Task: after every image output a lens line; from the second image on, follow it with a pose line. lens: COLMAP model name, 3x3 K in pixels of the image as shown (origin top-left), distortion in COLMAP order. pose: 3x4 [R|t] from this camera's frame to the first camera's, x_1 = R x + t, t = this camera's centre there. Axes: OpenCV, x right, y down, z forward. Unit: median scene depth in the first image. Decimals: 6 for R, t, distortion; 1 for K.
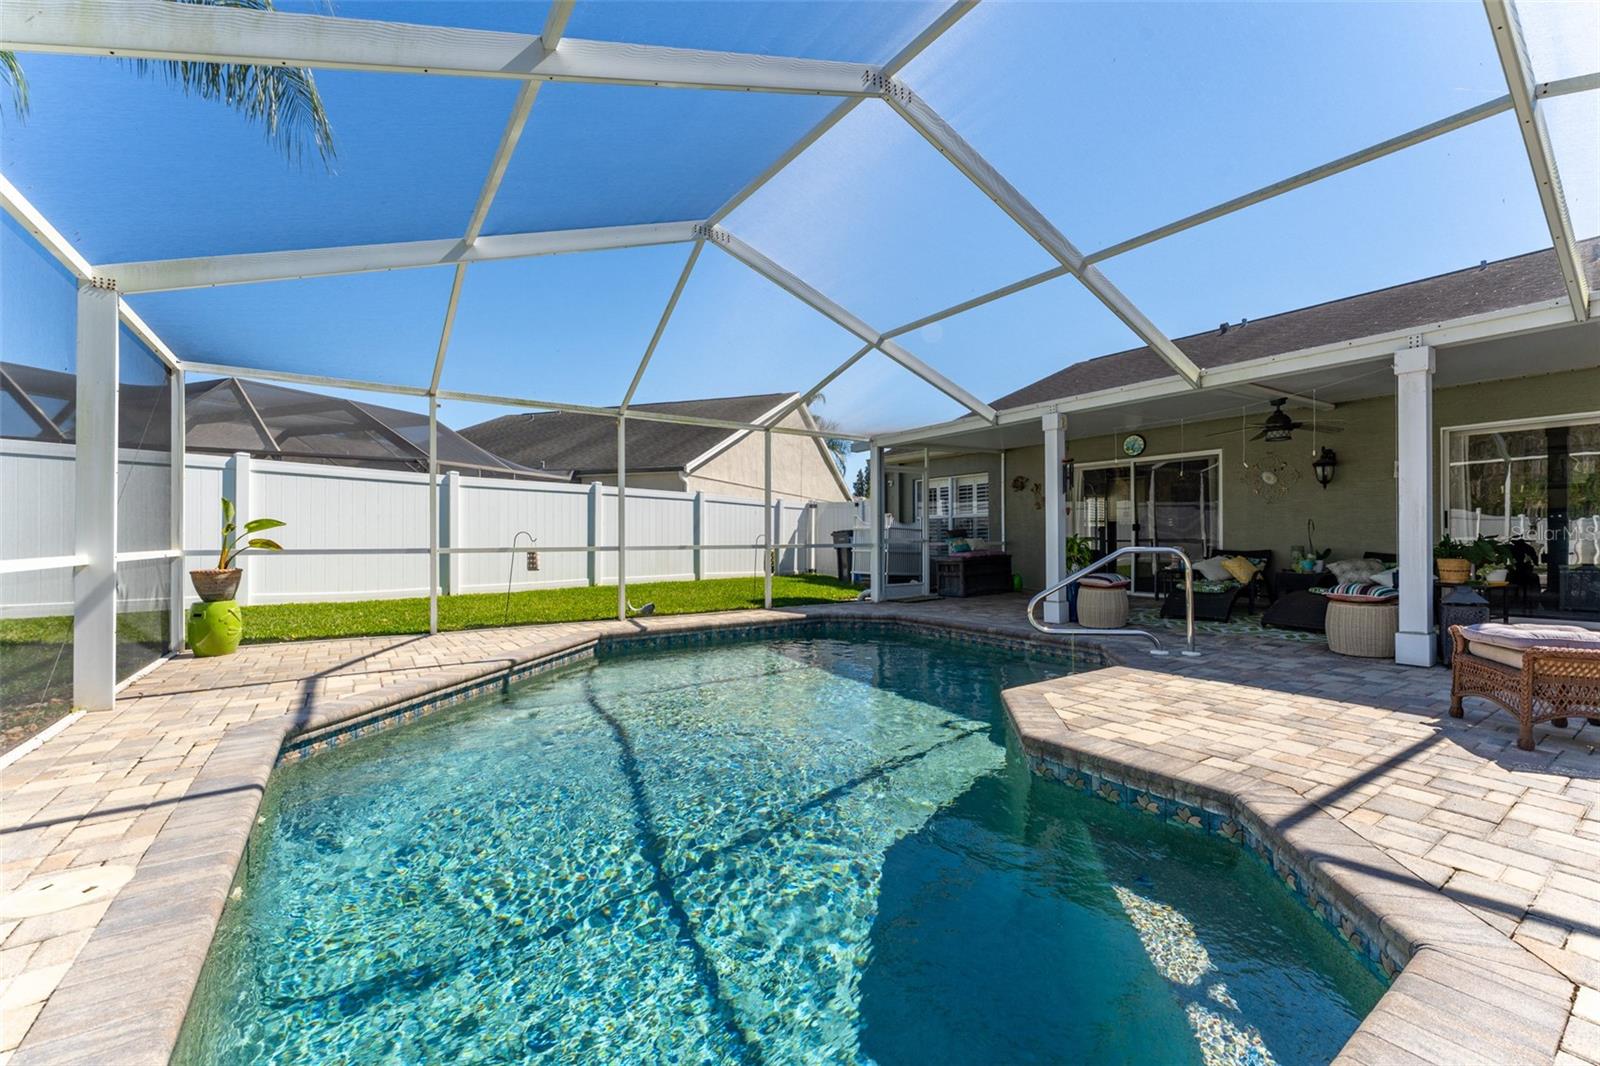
lens RADIAL K [[664.3, 0, 788.5], [0, 664.3, 535.8], [0, 0, 1]] dist [-0.001261, -0.000167]
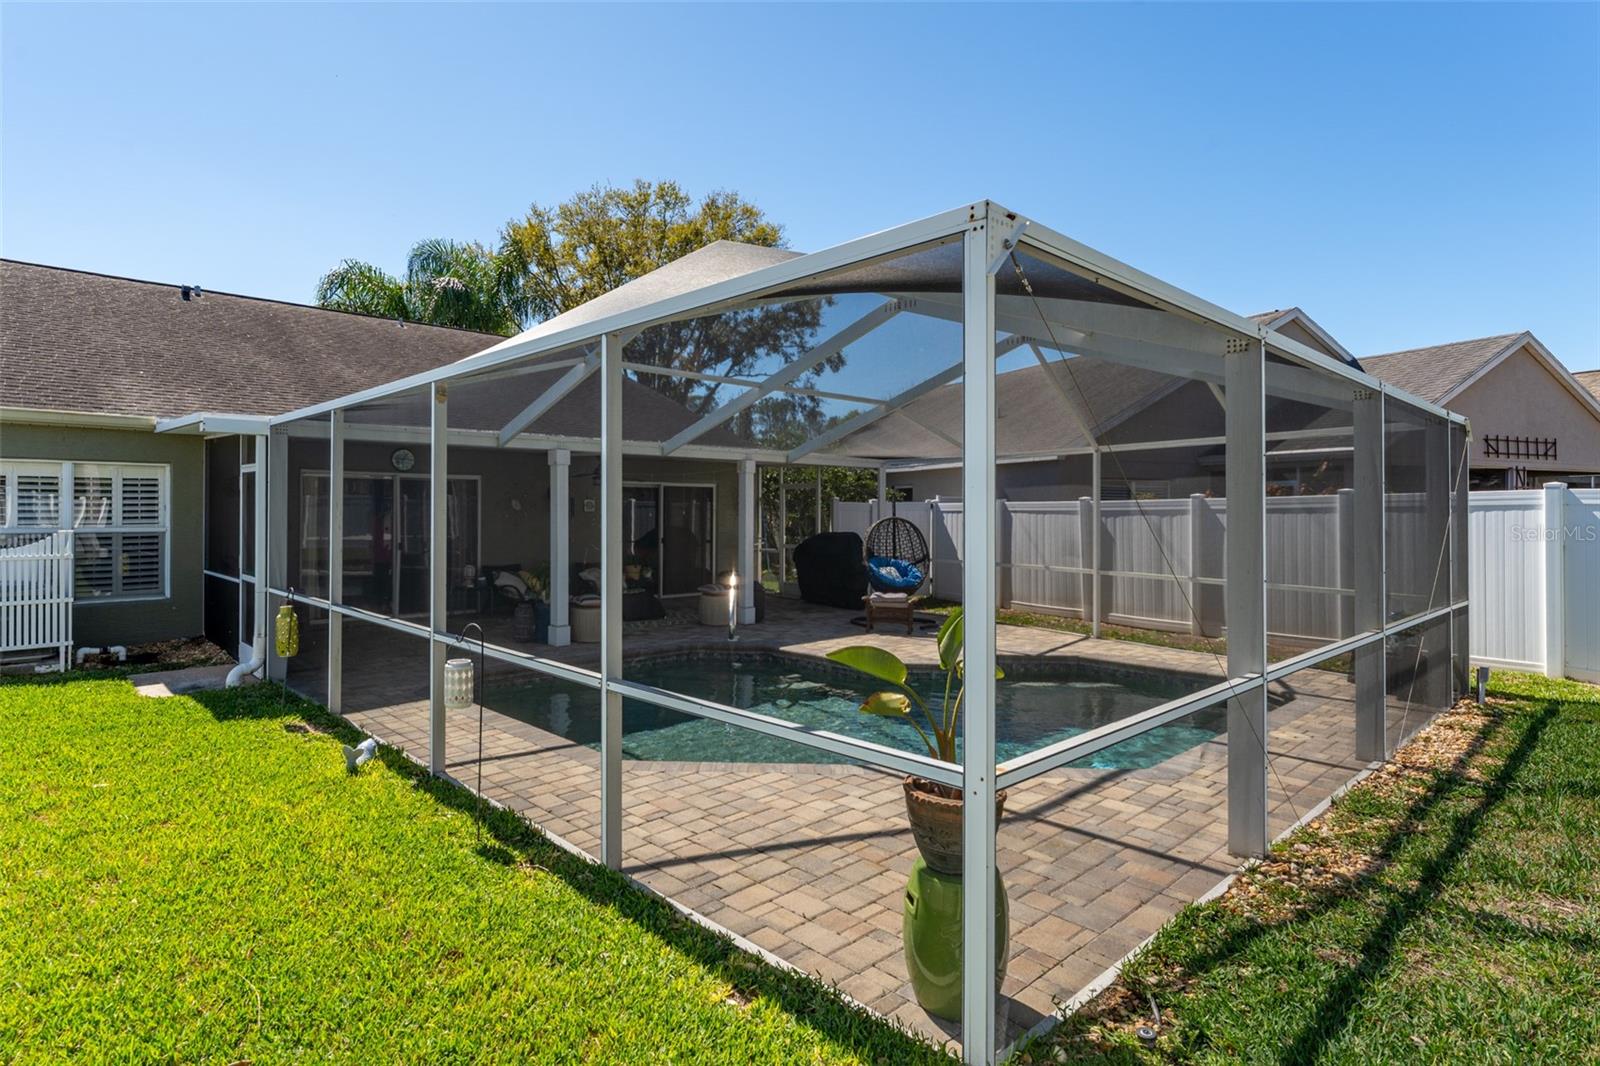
lens RADIAL K [[879.9, 0, 764.5], [0, 879.9, 467.1], [0, 0, 1]] dist [-0.001134, 0.000636]
pose [[-0.170385, 0.046639, 0.984273, -1.009653], [-0.008348, 0.998775, -0.048771, -0.085276], [-0.985342, -0.016526, -0.169787, 0.874026]]
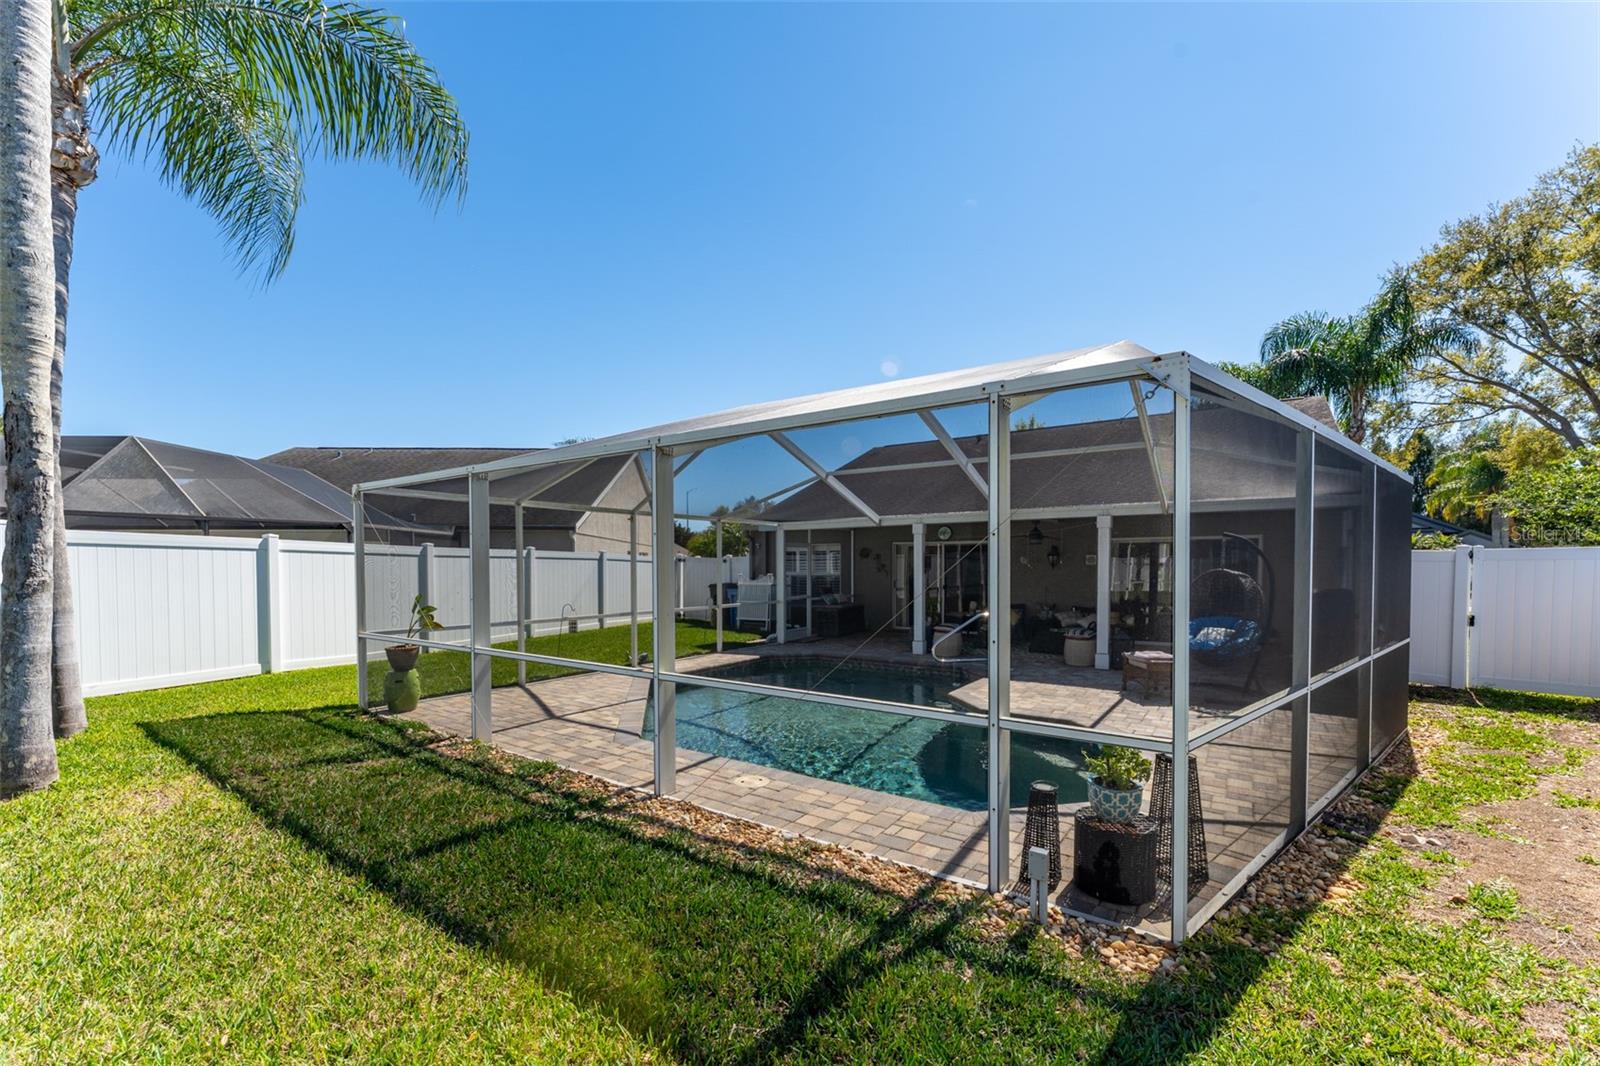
lens RADIAL K [[677.3, 0, 780.6], [0, 677.3, 582.8], [0, 0, 1]] dist [-0.001138, -0.000165]
pose [[0.935821, -0.008119, 0.352382, -0.458000], [-0.002375, 0.999567, 0.029337, -0.083365], [-0.352467, -0.028292, 0.935396, -0.380646]]
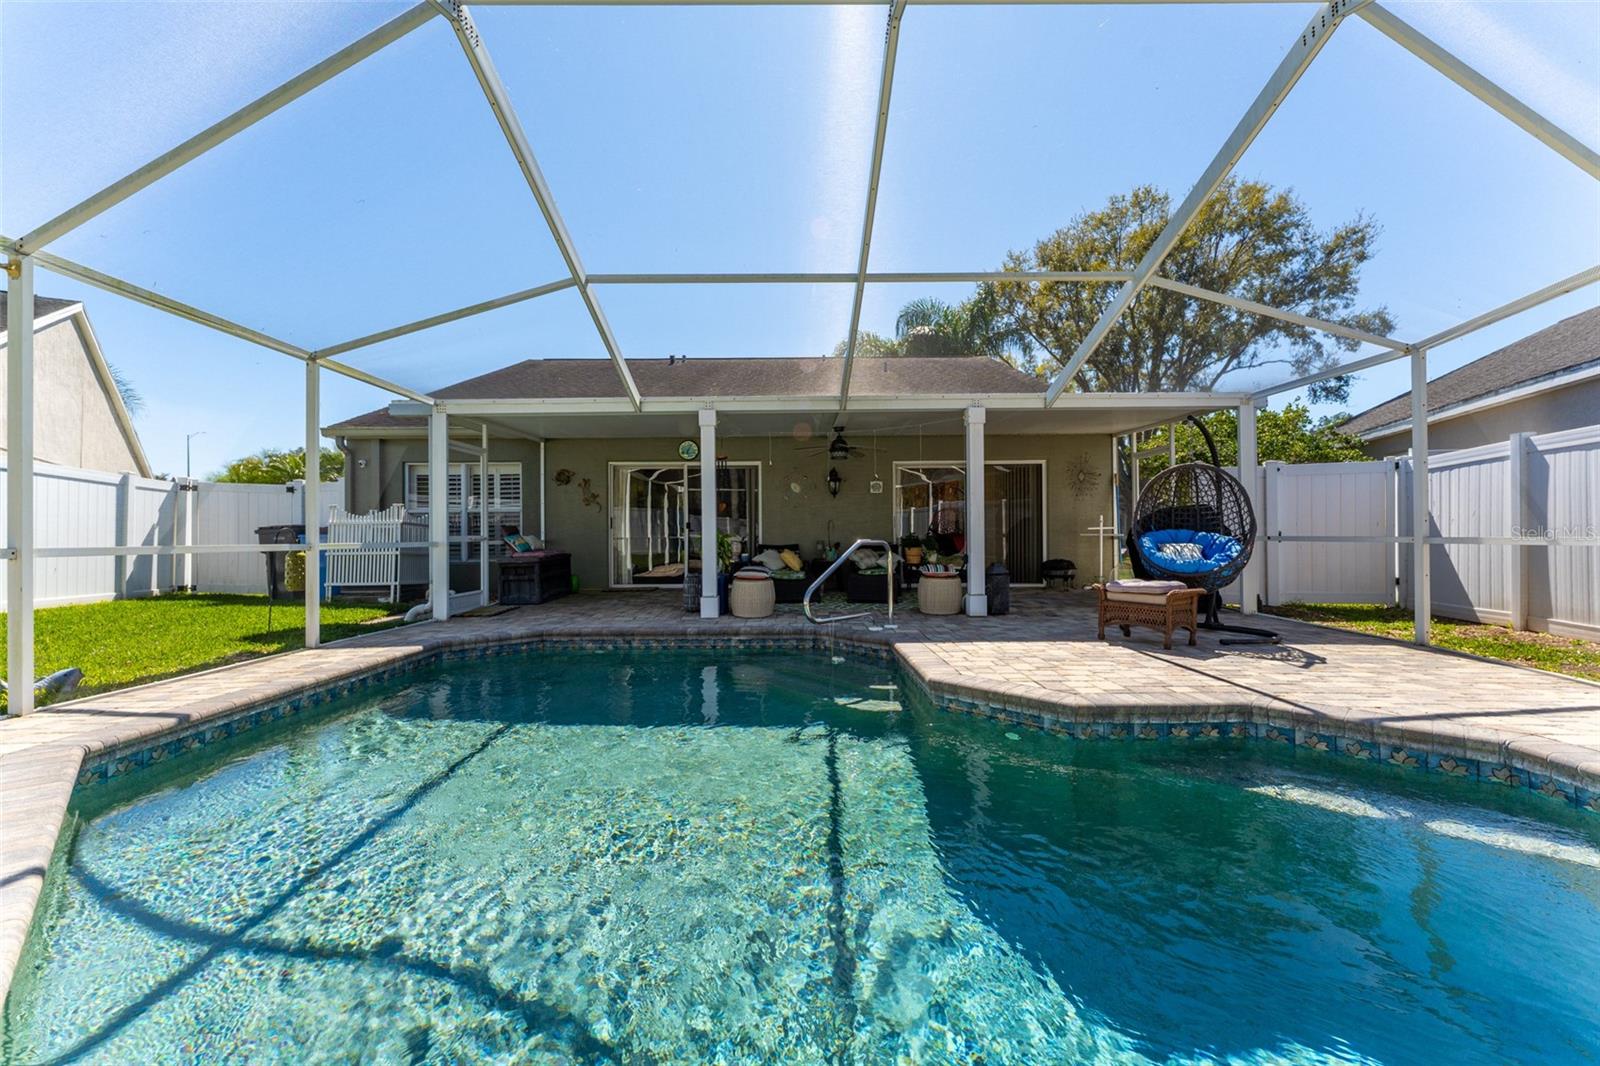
lens RADIAL K [[646.2, 0, 800.0], [0, 646.2, 533.0], [0, 0, 1]] dist [-0.002752, -0.000151]
pose [[0.552723, 0.004246, 0.833354, -0.323655], [0.001865, 0.999978, -0.006332, 0.008458], [-0.833363, 0.005054, 0.552703, 0.325942]]
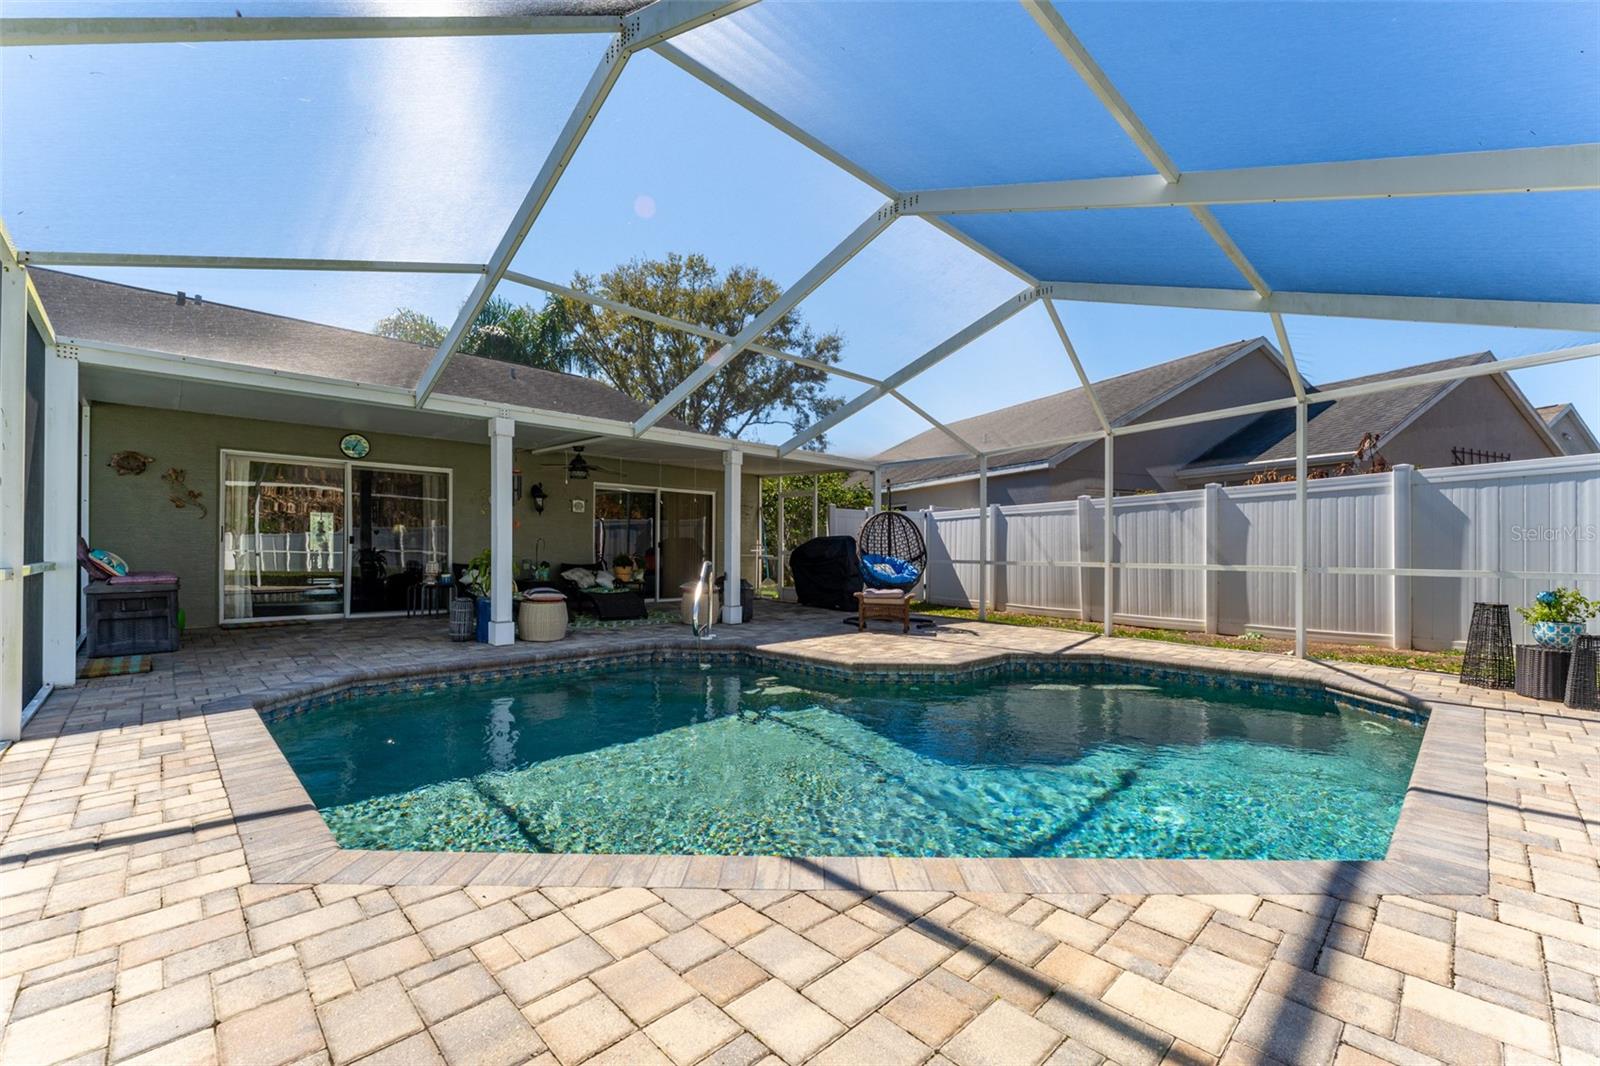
lens RADIAL K [[660.1, 0, 810.6], [0, 660.1, 550.3], [0, 0, 1]] dist [-0.001226, -0.000294]
pose [[-0.197070, 0.005442, 0.980374, -0.553030], [-0.008955, 0.999933, -0.007350, 0.002347], [-0.980349, -0.010228, -0.197008, 0.723626]]
